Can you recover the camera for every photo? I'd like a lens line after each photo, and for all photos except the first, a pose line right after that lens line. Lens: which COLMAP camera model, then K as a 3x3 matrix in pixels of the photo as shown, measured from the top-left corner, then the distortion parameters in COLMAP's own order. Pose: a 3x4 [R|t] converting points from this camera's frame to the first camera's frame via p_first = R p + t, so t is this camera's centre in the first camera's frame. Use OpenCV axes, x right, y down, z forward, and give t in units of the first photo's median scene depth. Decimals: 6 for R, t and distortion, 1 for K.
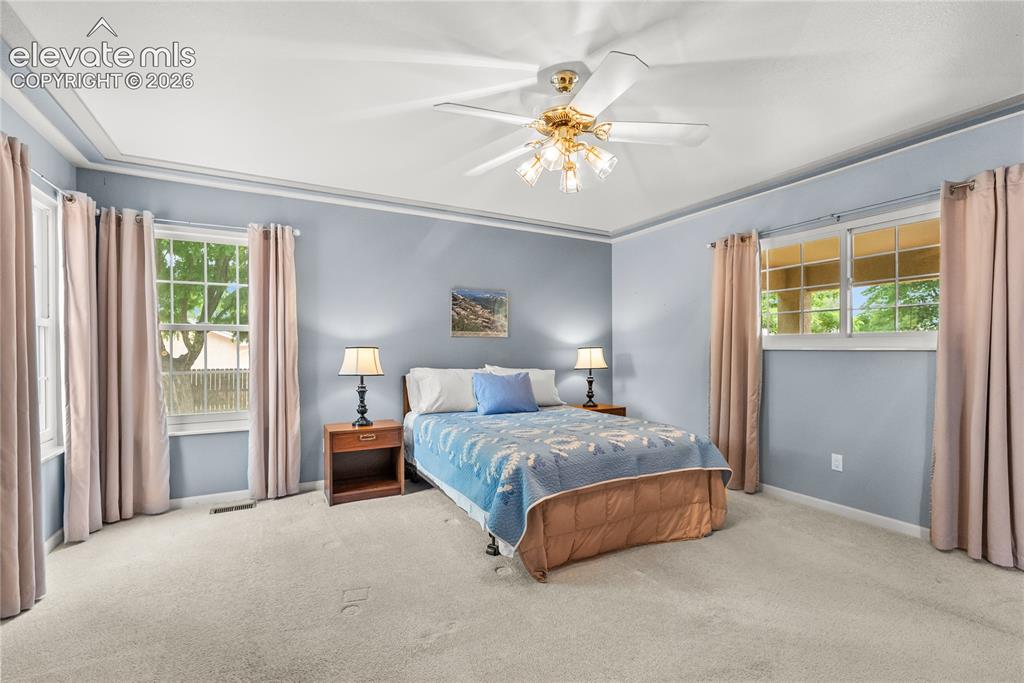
lens RADIAL K [[452.6, 0, 512.7], [0, 452.6, 349.4], [0, 0, 1]] dist [-0.006756, 0.000378]
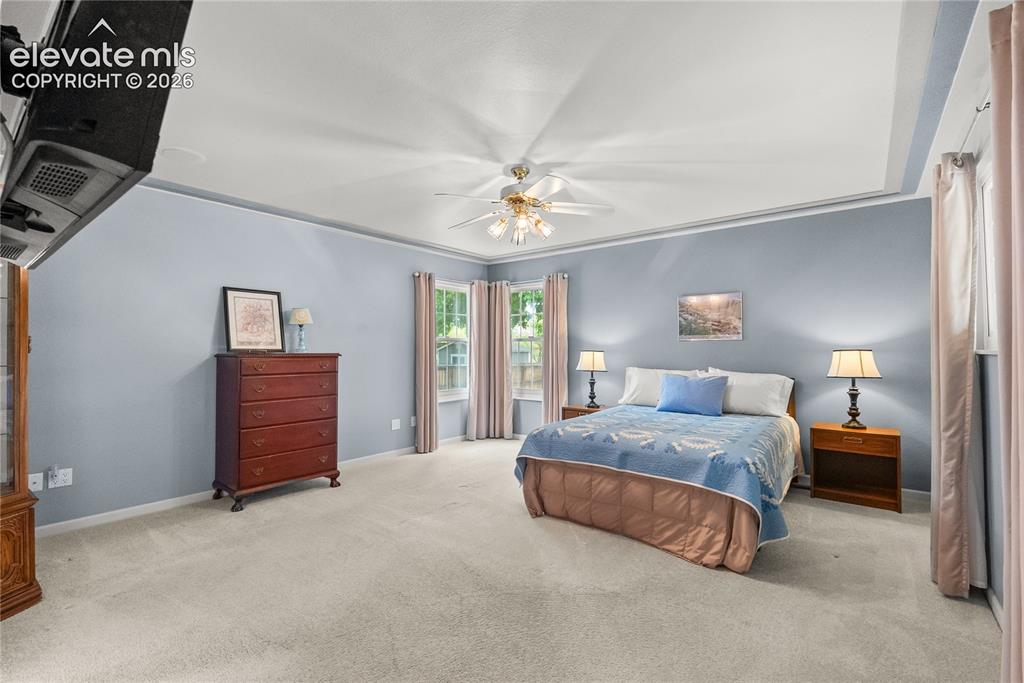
lens RADIAL K [[451.0, 0, 514.7], [0, 451.0, 334.4], [0, 0, 1]] dist [-0.001593, 0.000070]
pose [[0.405460, -0.031774, -0.913561, 0.925233], [0.000414, 0.999402, -0.034575, -0.007019], [0.914113, 0.013640, 0.405230, 0.248763]]
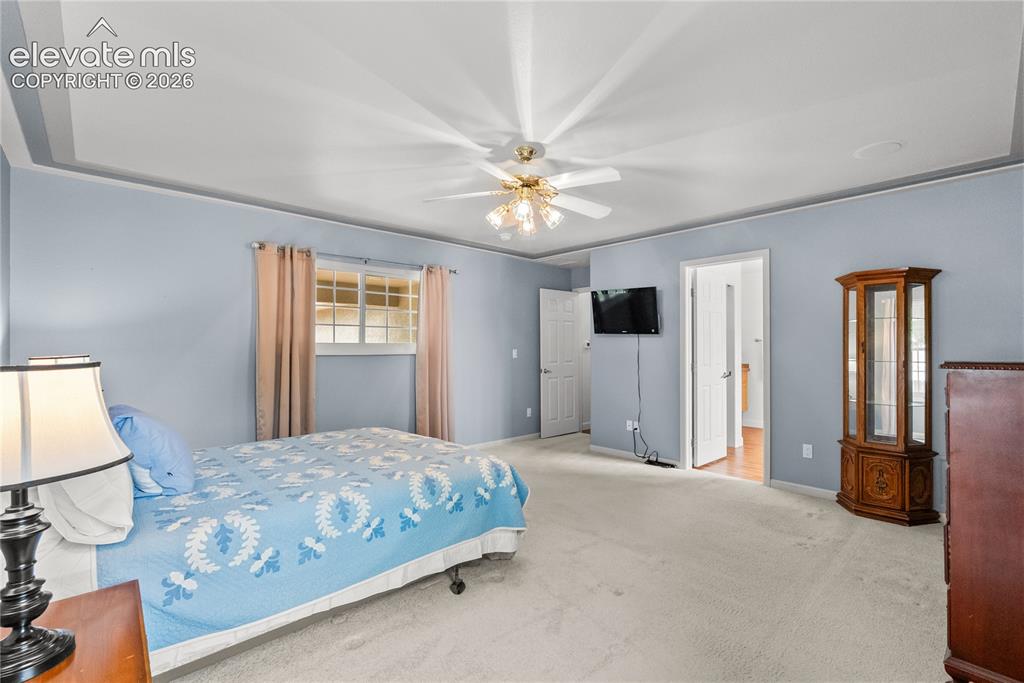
lens RADIAL K [[452.6, 0, 512.7], [0, 452.6, 349.4], [0, 0, 1]] dist [-0.006756, 0.000378]
pose [[-0.258280, 0.001793, 0.966068, -0.734509], [0.005660, 0.999984, -0.000343, -0.012151], [-0.966053, 0.005380, -0.258286, 0.882284]]
